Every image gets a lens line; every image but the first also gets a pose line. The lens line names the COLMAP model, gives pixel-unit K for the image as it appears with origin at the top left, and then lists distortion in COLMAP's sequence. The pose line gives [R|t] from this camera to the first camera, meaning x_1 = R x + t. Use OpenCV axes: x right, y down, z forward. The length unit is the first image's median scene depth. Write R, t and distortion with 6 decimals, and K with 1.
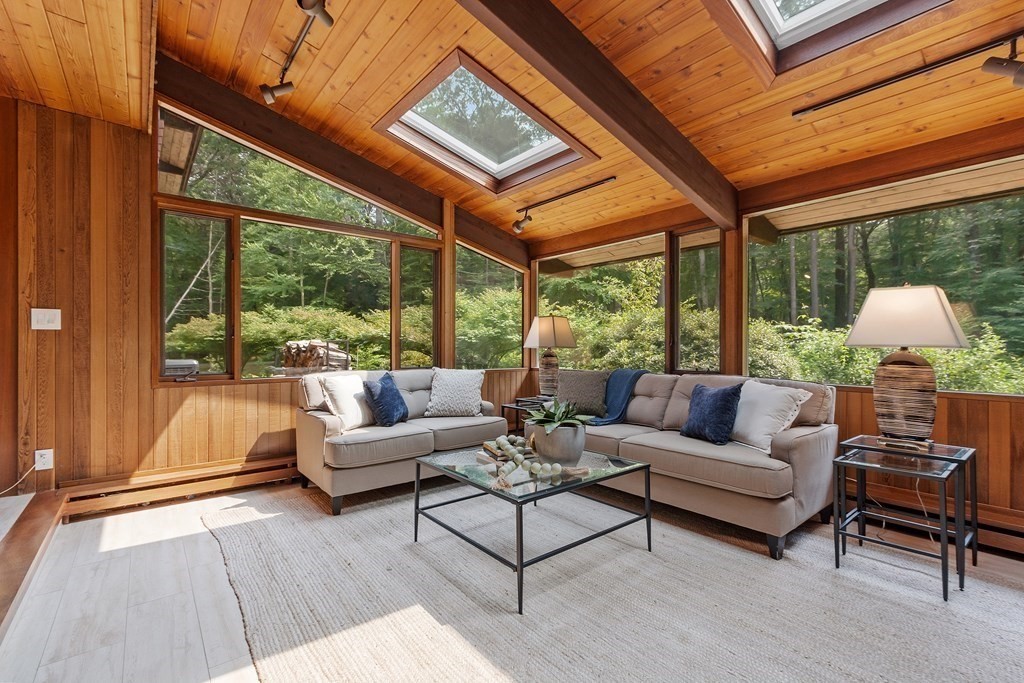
lens RADIAL K [[456.3, 0, 511.2], [0, 456.3, 342.7], [0, 0, 1]] dist [0.001699, 0.000028]
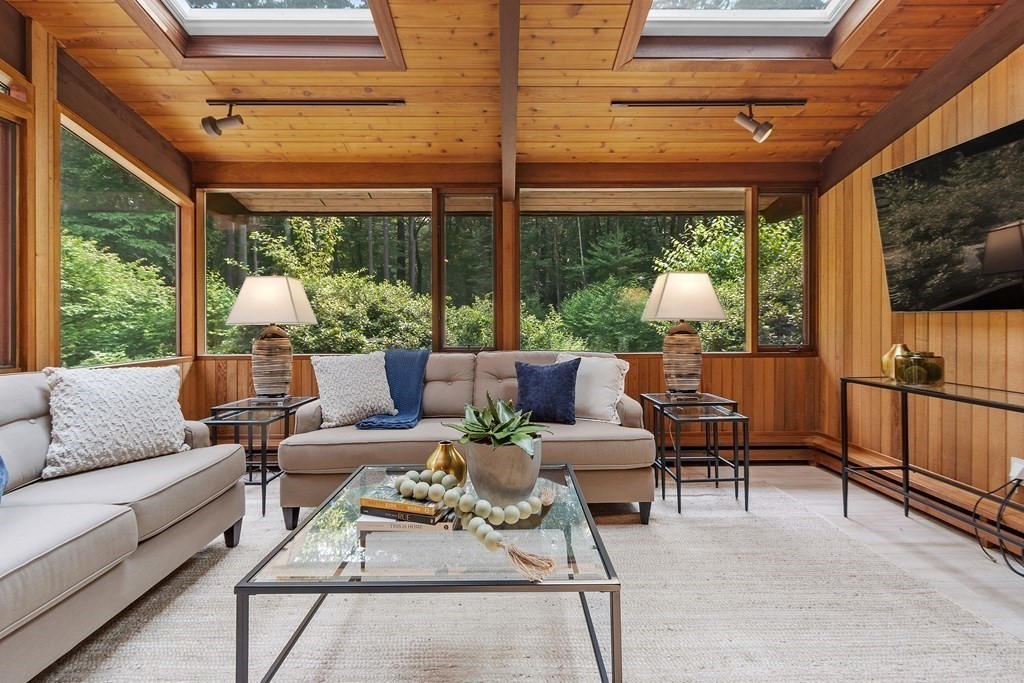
lens RADIAL K [[456.3, 0, 513.4], [0, 456.3, 320.6], [0, 0, 1]] dist [0.001699, 0.000028]
pose [[0.622638, -0.004675, 0.782496, -0.249000], [0.000722, 0.999985, 0.005400, 0.003125], [-0.782509, -0.002797, 0.622632, 0.348903]]
